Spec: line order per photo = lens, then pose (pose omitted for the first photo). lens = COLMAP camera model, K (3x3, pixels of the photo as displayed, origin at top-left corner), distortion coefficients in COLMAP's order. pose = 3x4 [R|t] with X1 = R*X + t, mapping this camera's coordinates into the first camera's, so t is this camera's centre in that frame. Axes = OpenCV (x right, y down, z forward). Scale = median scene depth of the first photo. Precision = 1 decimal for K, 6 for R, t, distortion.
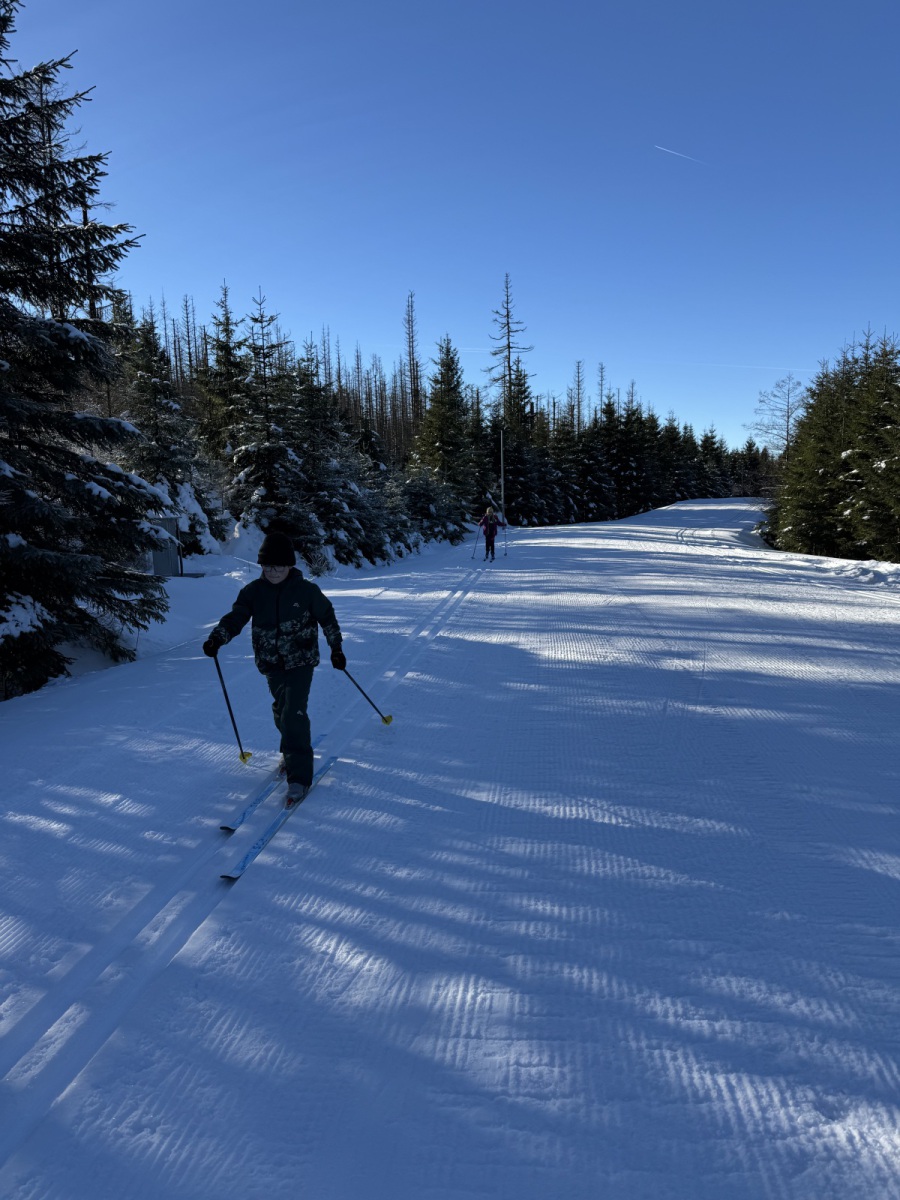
lens RADIAL K [[834.1, 0, 450.0], [0, 834.1, 600.0], [0, 0, 1]] dist [0.003770, -0.071558]
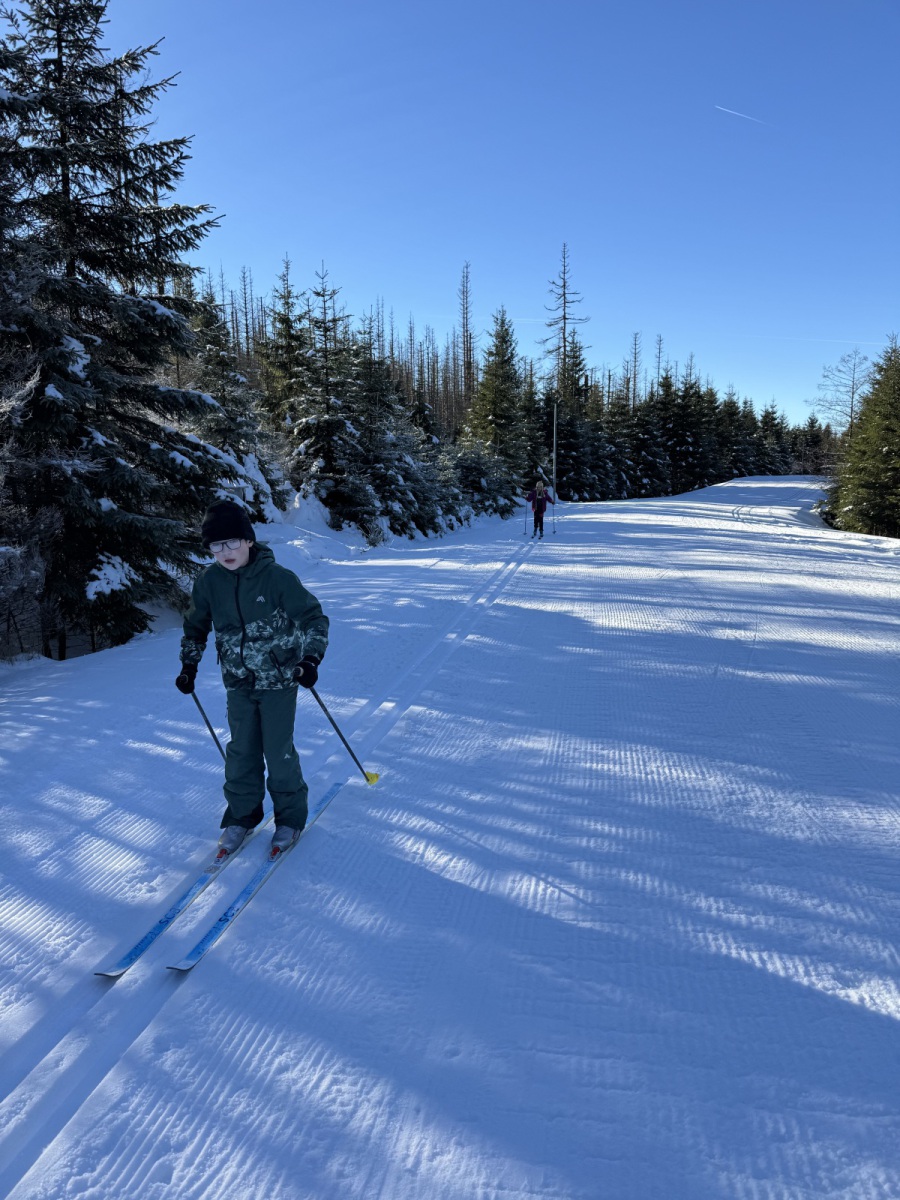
lens RADIAL K [[980.0, 0, 373.5], [0, 980.0, 635.6], [0, 0, 1]] dist [0.038480, -0.177073]
pose [[0.996399, 0.025288, -0.080935, -0.067026], [-0.022063, 0.998936, 0.040487, 0.037892], [0.081873, -0.038555, 0.995897, -0.246445]]
